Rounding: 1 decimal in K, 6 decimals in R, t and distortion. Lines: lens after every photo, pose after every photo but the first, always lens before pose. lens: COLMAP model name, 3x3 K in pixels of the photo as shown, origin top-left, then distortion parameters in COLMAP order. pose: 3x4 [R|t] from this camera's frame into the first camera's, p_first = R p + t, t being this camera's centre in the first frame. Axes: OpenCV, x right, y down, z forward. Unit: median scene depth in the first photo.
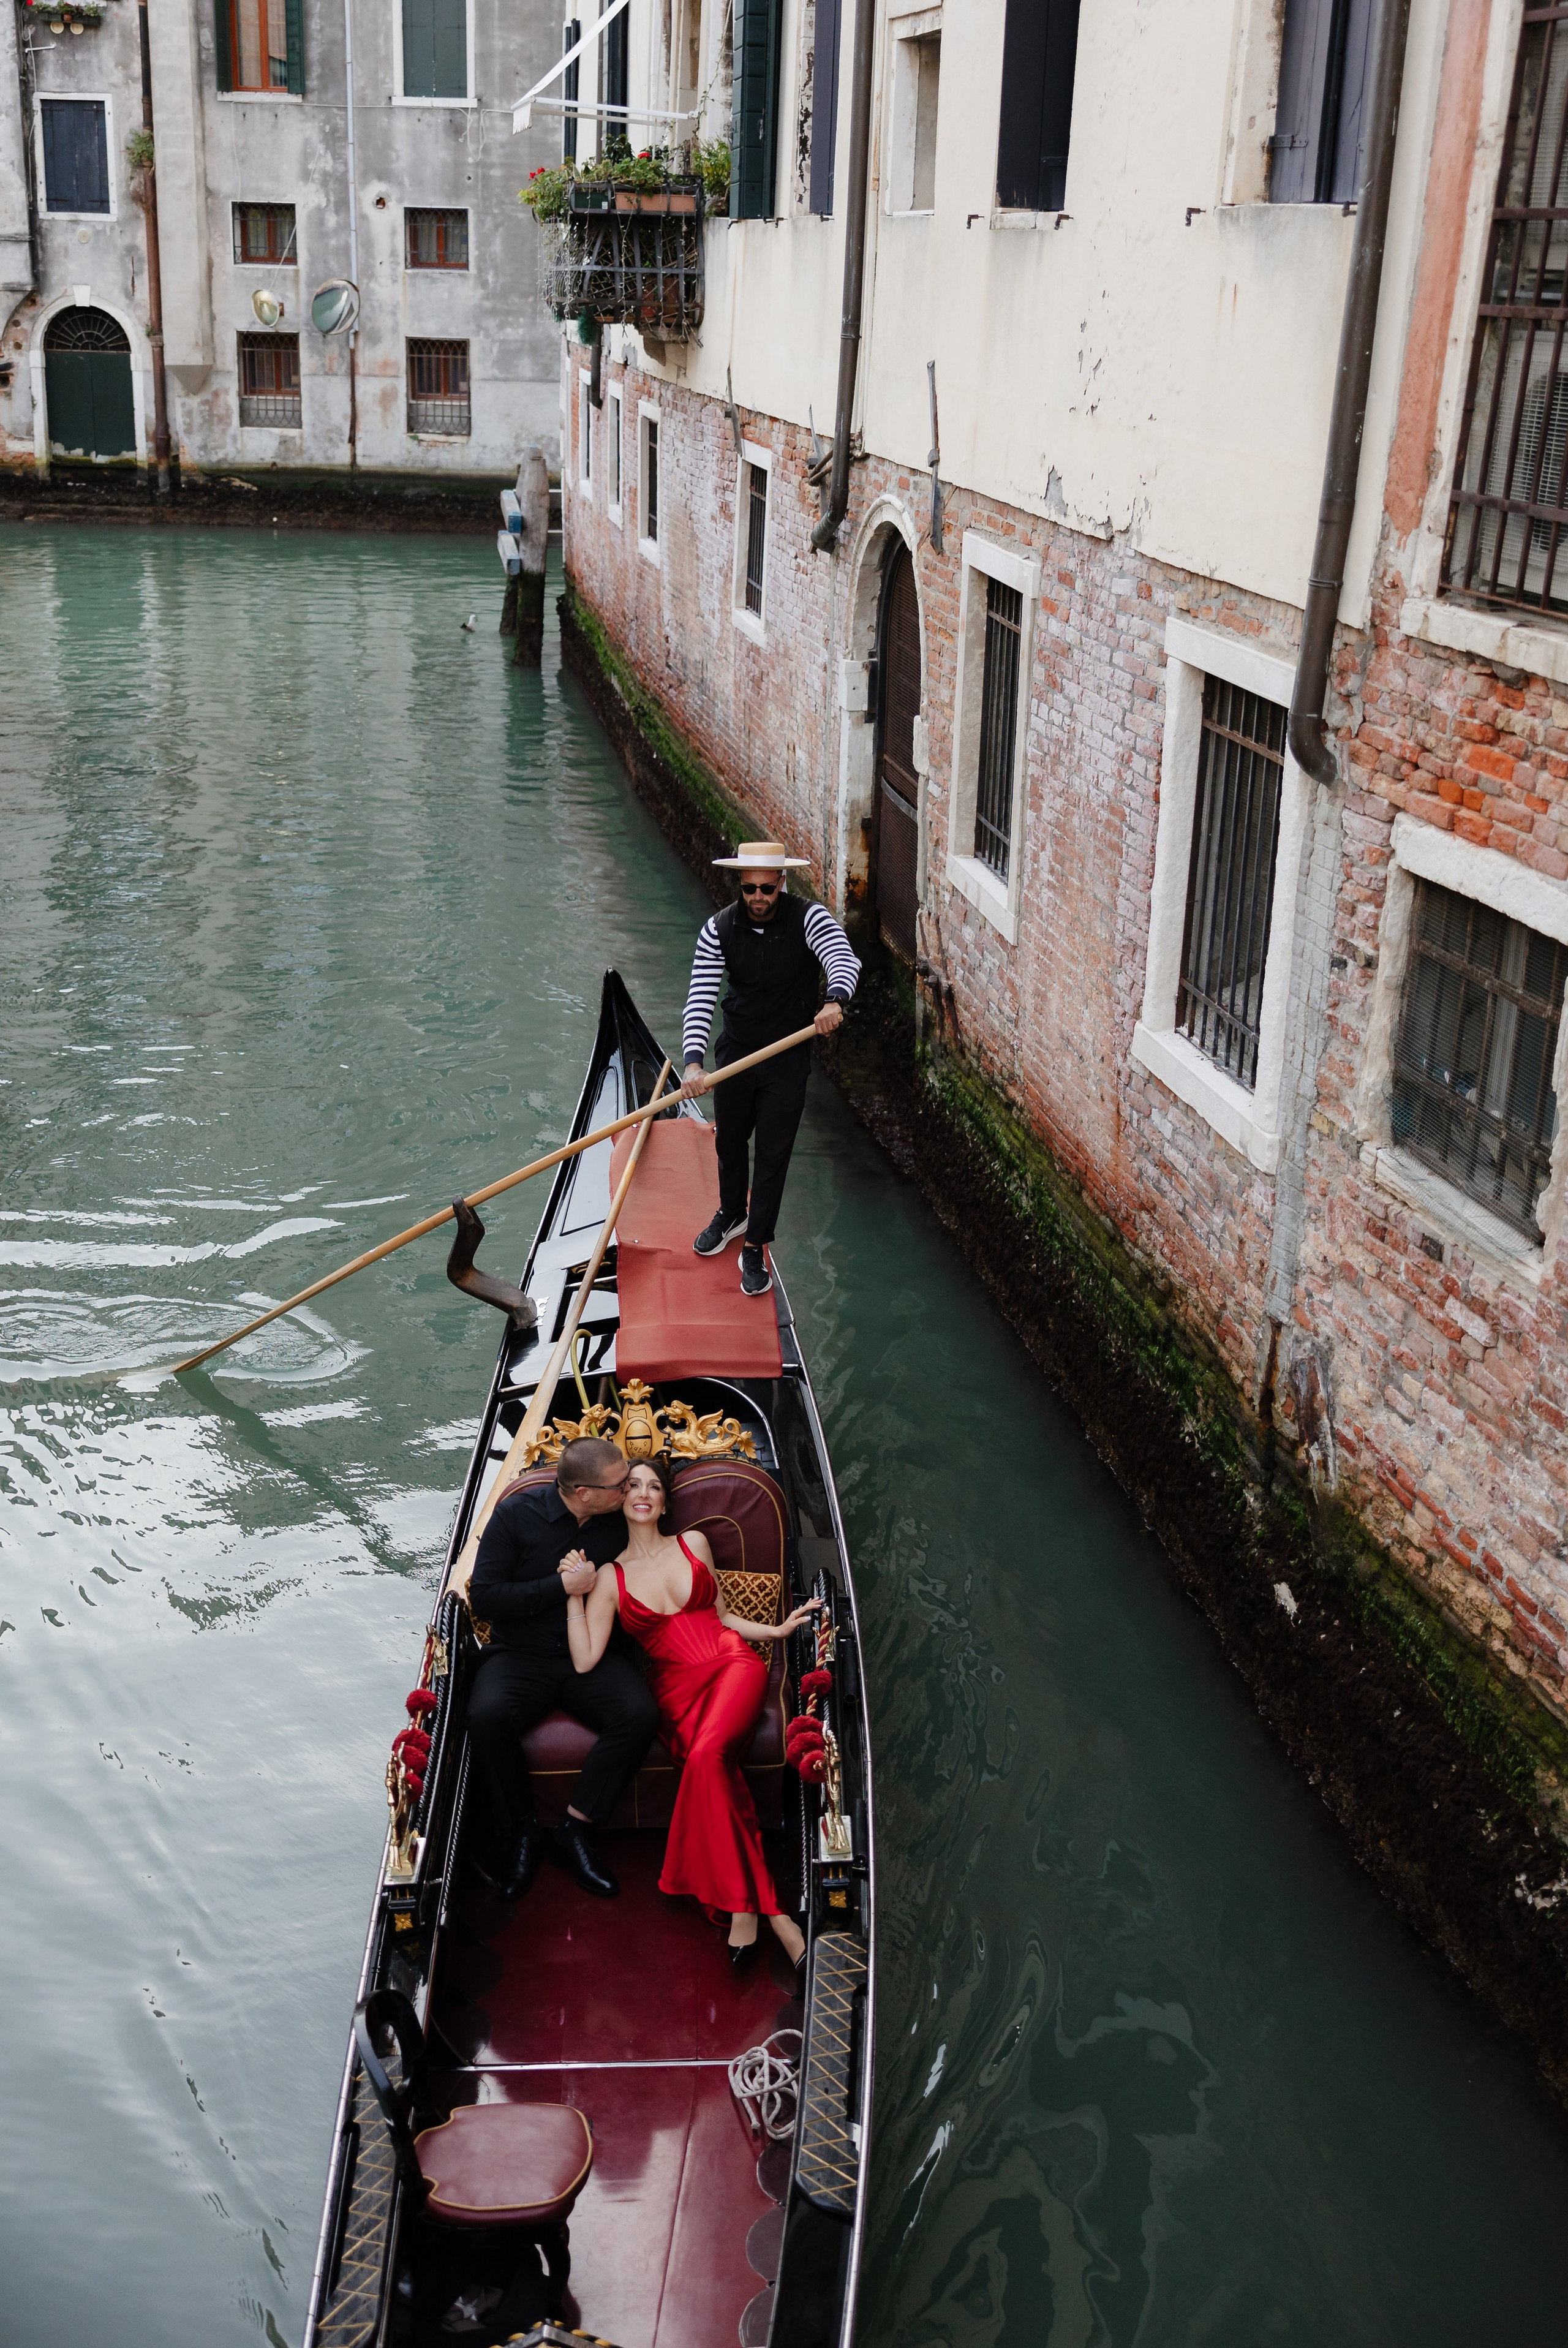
lens RADIAL K [[2603.9, 0, 780.8], [0, 2603.9, 1126.5], [0, 0, 1]] dist [0.002392, 0.021399]
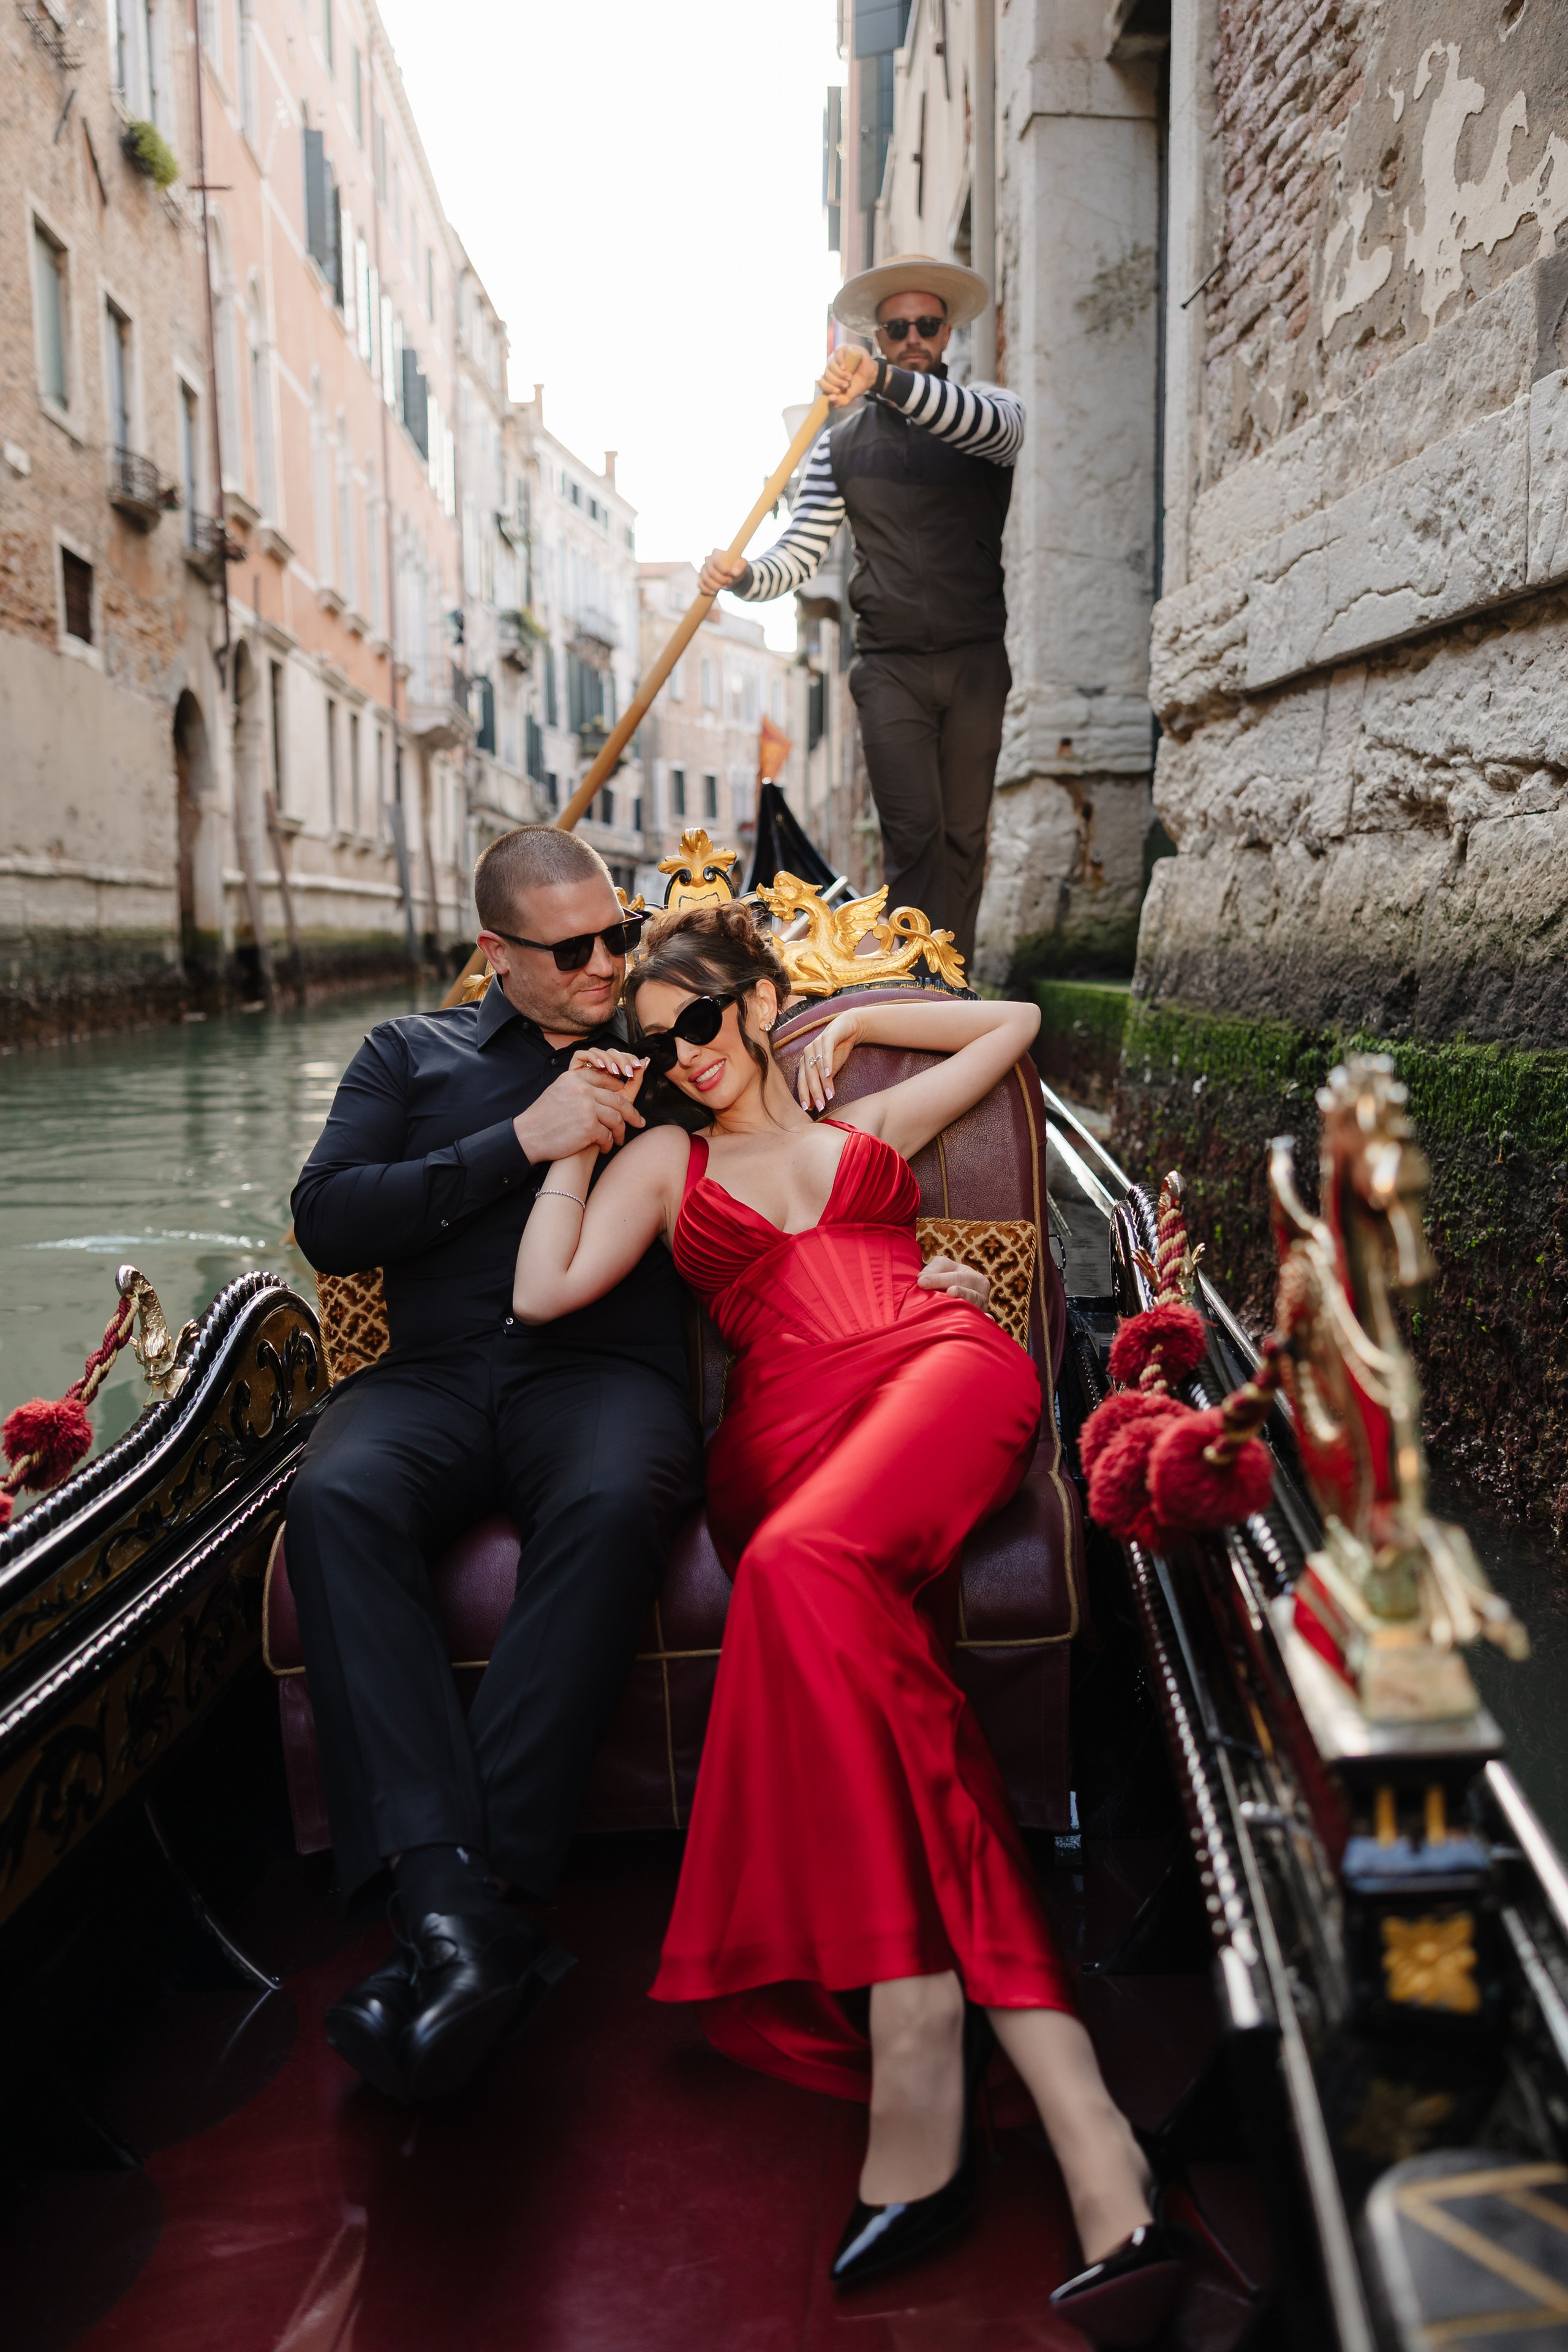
lens RADIAL K [[1919.2, 0, 791.7], [0, 1919.2, 1153.7], [0, 0, 1]] dist [0.000426, -0.004768]
pose [[0.994214, -0.039368, -0.099947, -0.013605], [0.021512, 0.984544, -0.173812, 0.376384], [0.105245, 0.170656, 0.979694, 1.213683]]
